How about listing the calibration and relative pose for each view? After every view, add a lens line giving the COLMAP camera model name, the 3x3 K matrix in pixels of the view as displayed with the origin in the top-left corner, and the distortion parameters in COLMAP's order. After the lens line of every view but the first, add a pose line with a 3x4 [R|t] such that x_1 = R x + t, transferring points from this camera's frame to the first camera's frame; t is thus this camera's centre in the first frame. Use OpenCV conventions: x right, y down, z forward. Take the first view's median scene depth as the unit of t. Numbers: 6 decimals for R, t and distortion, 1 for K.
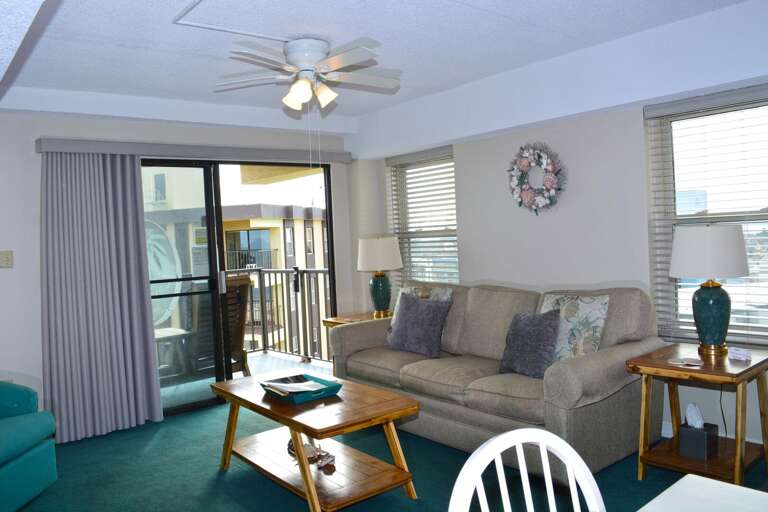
lens RADIAL K [[602.8, 0, 384.0], [0, 602.8, 256.0], [0, 0, 1]] dist [-0.083758, 0.002855]
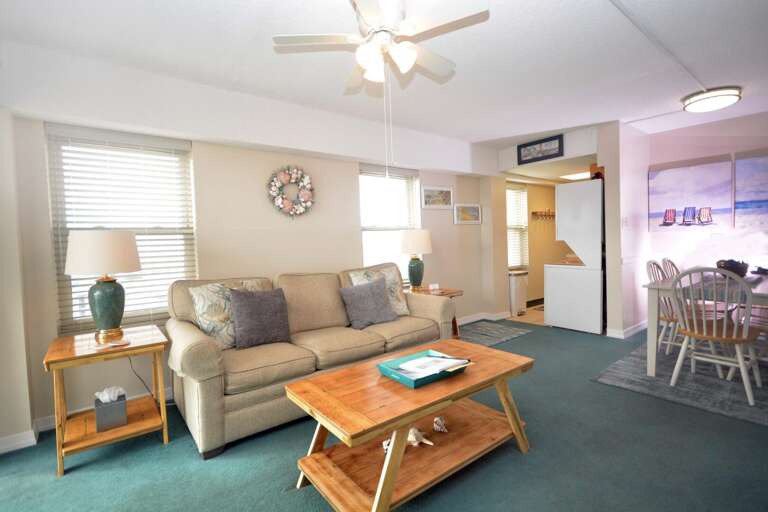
lens RADIAL K [[367.7, 0, 384.0], [0, 367.7, 256.0], [0, 0, 1]] dist [0.008238, 0.000660]
pose [[0.022186, 0.010343, 0.999700, -0.567154], [0.063868, 0.997889, -0.011741, 0.036097], [-0.997712, 0.064109, 0.021479, 0.806704]]
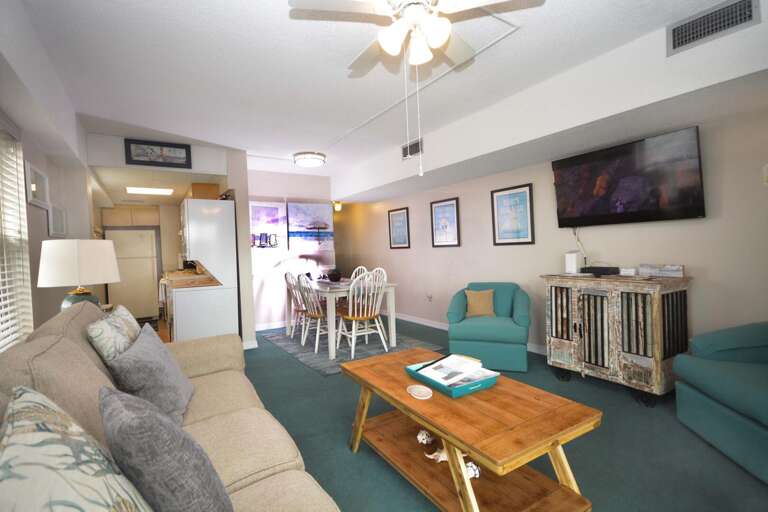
lens RADIAL K [[367.7, 0, 384.0], [0, 367.7, 256.0], [0, 0, 1]] dist [0.008238, 0.000660]
pose [[-0.987932, 0.085737, 0.128991, -0.098892], [0.092823, 0.994429, 0.049946, -0.003025], [-0.123990, 0.061317, -0.990387, 1.223265]]
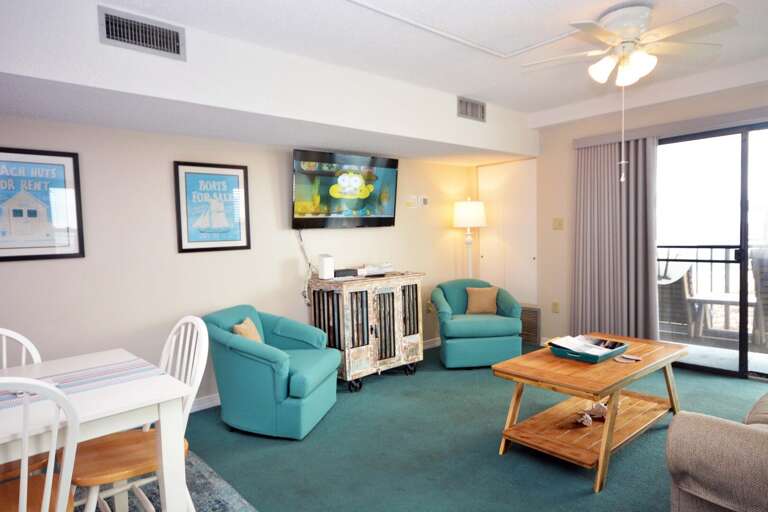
lens RADIAL K [[475.0, 0, 384.0], [0, 475.0, 256.0], [0, 0, 1]] dist [0.020952, 0.001368]
pose [[0.037883, 0.097858, -0.994479, 0.549633], [-0.005573, 0.995199, 0.097717, -0.027265], [0.999267, 0.001841, 0.038246, 0.457905]]
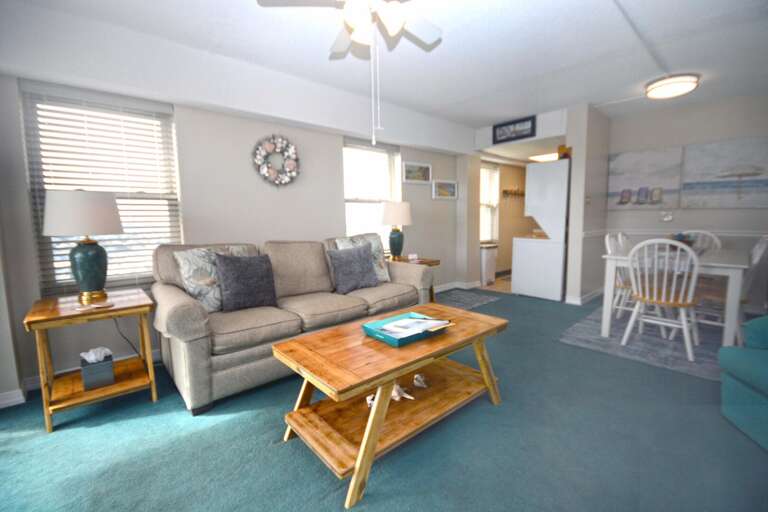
lens RADIAL K [[338.9, 0, 384.0], [0, 338.9, 256.0], [0, 0, 1]] dist [-0.000681, -0.001142]
pose [[-0.038096, -0.058753, 0.997545, -0.541023], [0.048783, 0.996970, 0.060582, 0.050330], [-0.998083, 0.050971, -0.035115, 0.815910]]
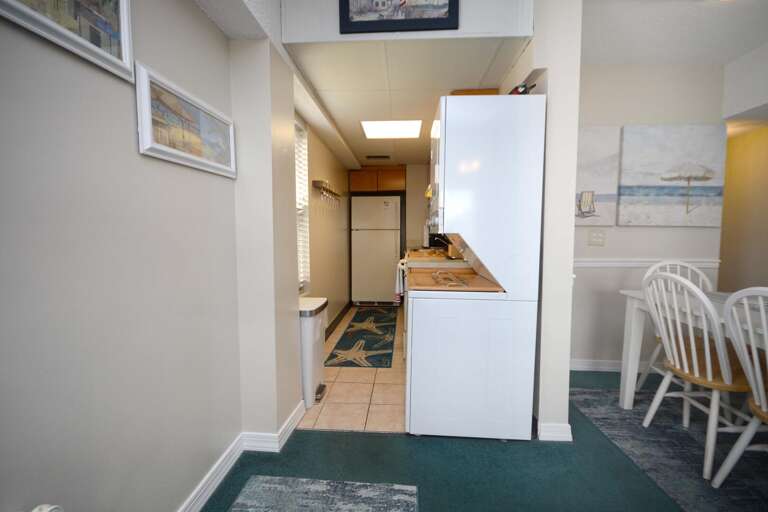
lens RADIAL K [[338.9, 0, 384.0], [0, 338.9, 256.0], [0, 0, 1]] dist [-0.000681, -0.001142]
pose [[-0.726003, 0.004283, 0.687679, 0.308921], [0.059635, 0.996606, 0.056751, 0.009818], [-0.685101, 0.082211, -0.723794, 0.666559]]
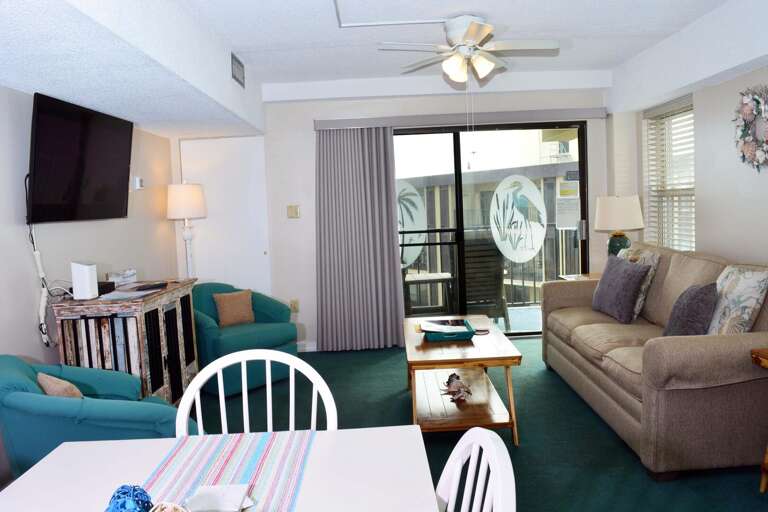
lens RADIAL K [[602.8, 0, 384.0], [0, 602.8, 256.0], [0, 0, 1]] dist [-0.083758, 0.002855]
pose [[0.779022, 0.065458, -0.623570, 0.370901], [-0.014683, 0.996167, 0.086227, -0.014124], [0.626824, -0.058016, 0.776998, 0.027875]]
